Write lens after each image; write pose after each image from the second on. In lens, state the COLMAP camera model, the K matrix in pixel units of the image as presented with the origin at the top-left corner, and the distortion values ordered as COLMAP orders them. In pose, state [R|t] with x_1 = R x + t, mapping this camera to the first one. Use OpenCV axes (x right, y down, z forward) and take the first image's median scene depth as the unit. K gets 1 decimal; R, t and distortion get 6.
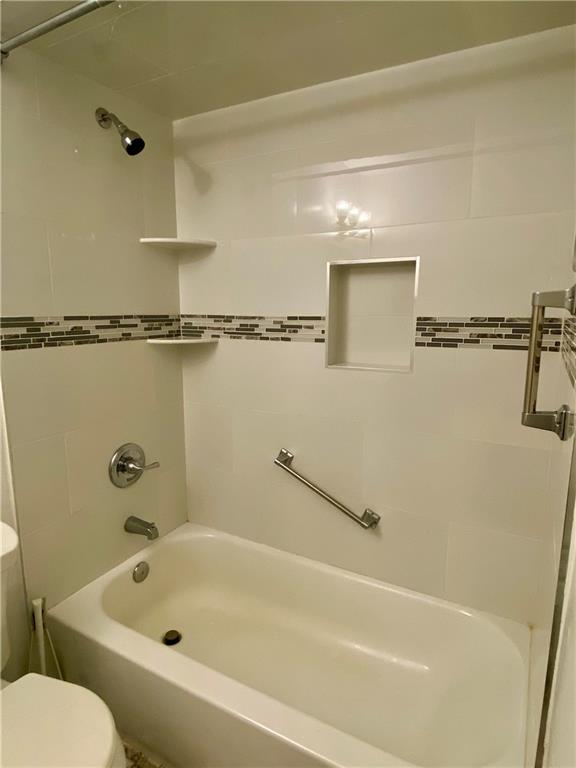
lens RADIAL K [[429.9, 0, 288.1], [0, 429.9, 385.6], [0, 0, 1]] dist [0.034262, -0.032864]
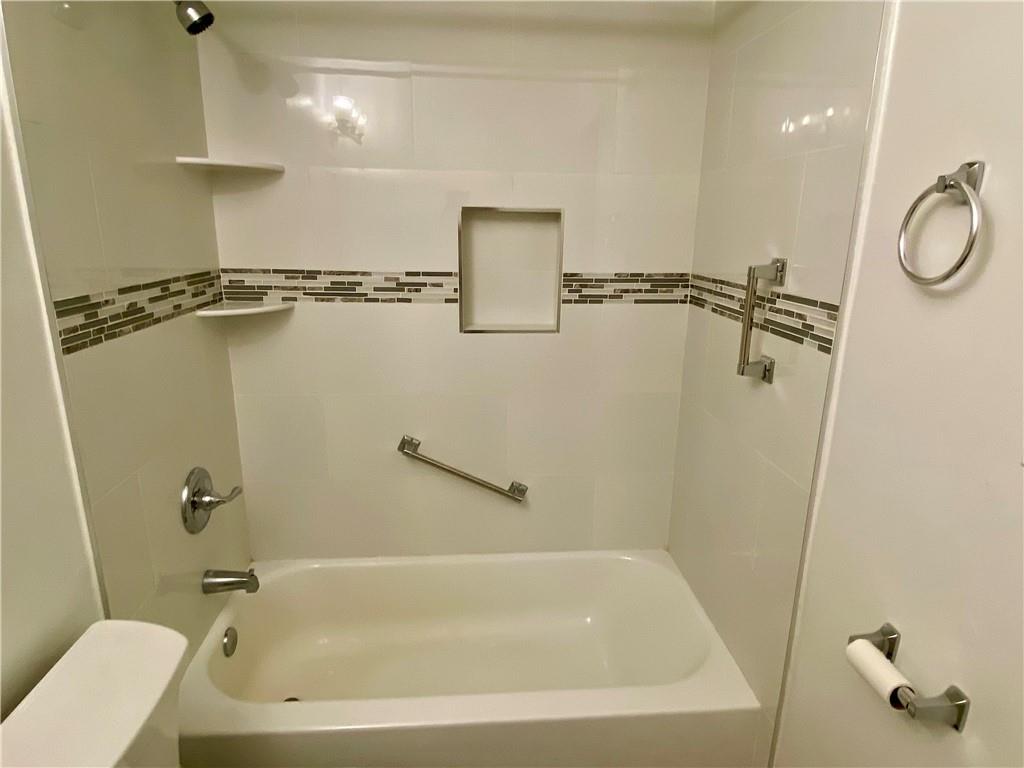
lens RADIAL K [[573.2, 0, 515.4], [0, 573.2, 382.6], [0, 0, 1]] dist [0.034262, -0.032864]
pose [[0.841567, -0.130752, 0.524088, -0.414263], [0.081915, 0.989931, 0.115437, -0.063069], [-0.533905, -0.054217, 0.843804, -0.022412]]
